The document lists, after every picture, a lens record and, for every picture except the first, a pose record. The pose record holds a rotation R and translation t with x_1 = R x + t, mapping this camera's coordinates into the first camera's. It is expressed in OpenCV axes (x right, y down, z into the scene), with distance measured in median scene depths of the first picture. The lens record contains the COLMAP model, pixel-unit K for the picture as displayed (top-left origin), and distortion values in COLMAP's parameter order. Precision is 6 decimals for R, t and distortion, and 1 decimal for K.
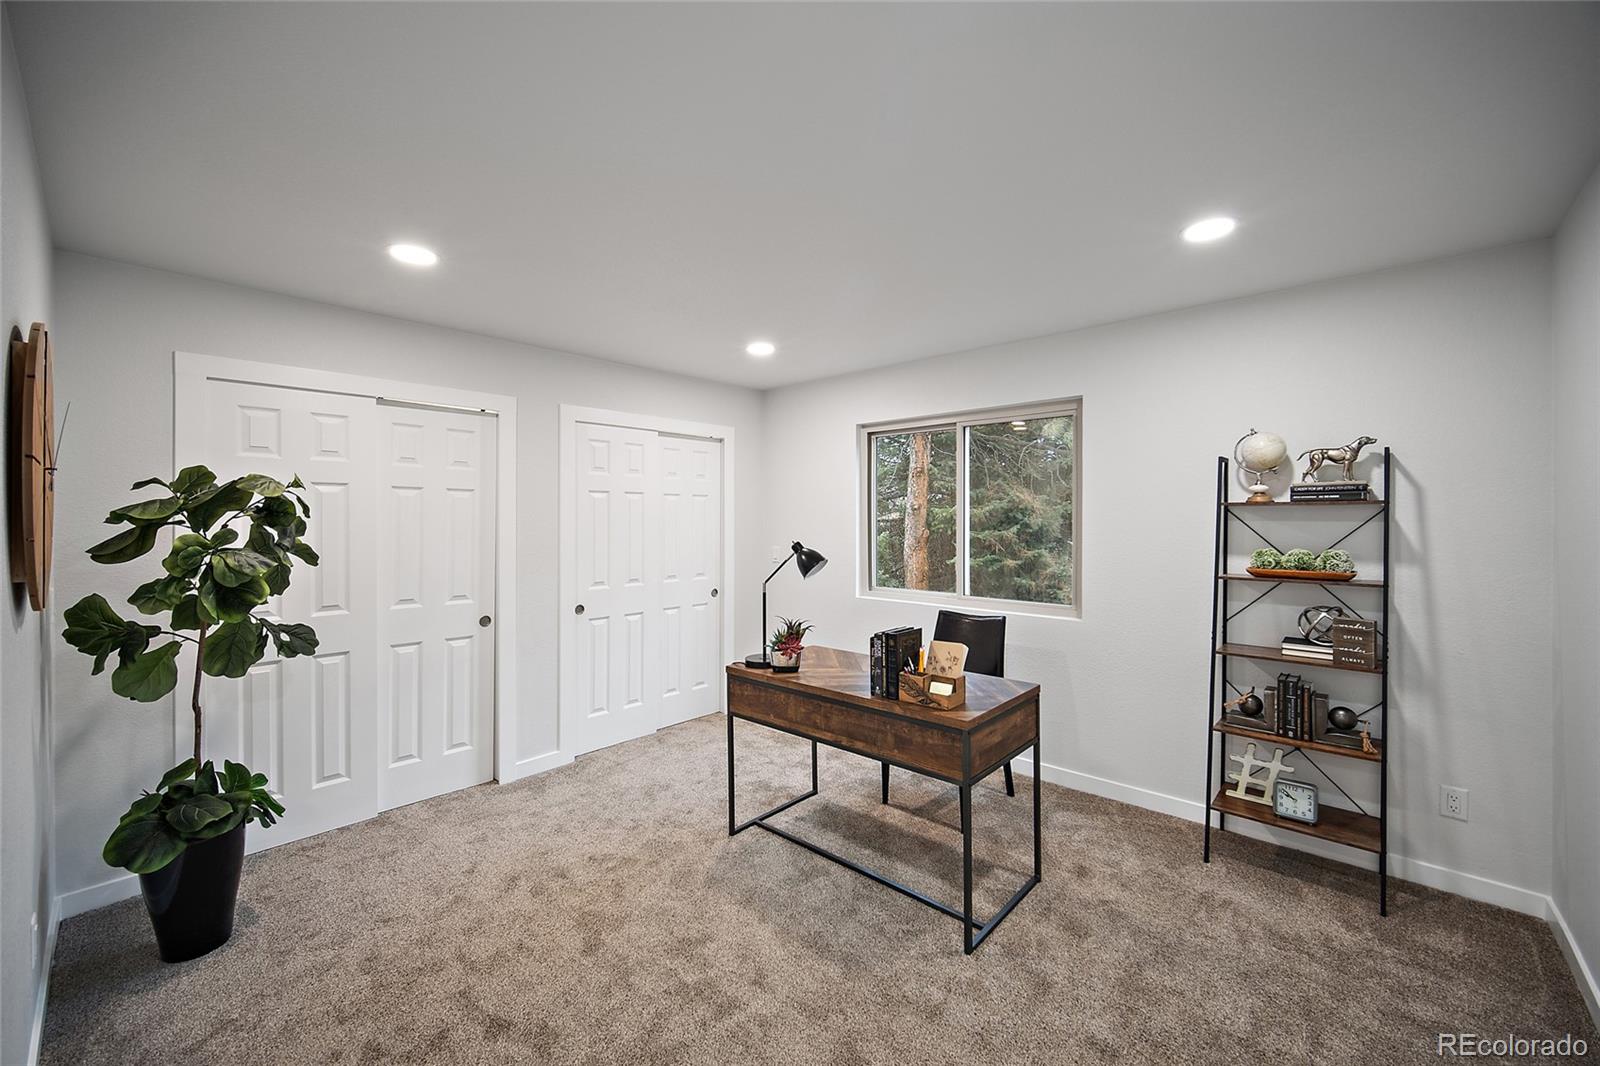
lens RADIAL K [[638.7, 0, 800.4], [0, 638.7, 517.6], [0, 0, 1]] dist [-0.003285, -0.000877]
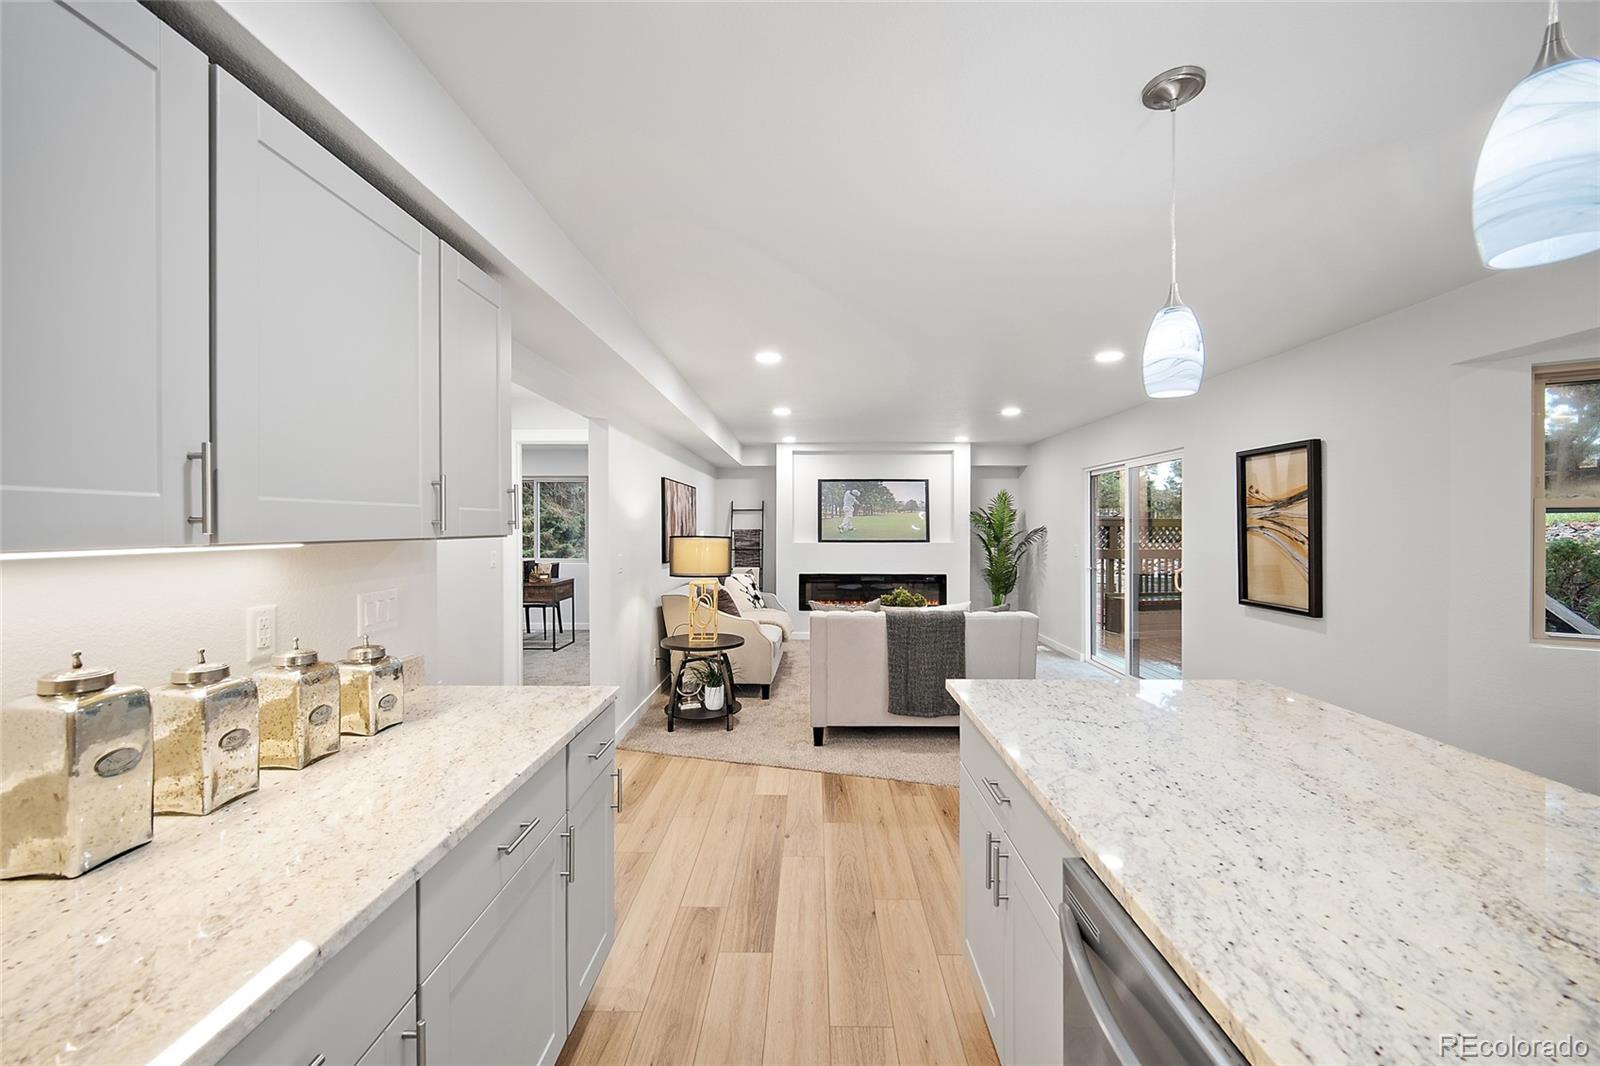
lens RADIAL K [[638.7, 0, 800.4], [0, 638.7, 517.6], [0, 0, 1]] dist [-0.003285, -0.000877]
pose [[0.748144, 0.005142, 0.663517, -0.532815], [0.003144, 0.999931, -0.011293, 0.006043], [-0.663529, 0.010535, 0.748076, -1.272212]]
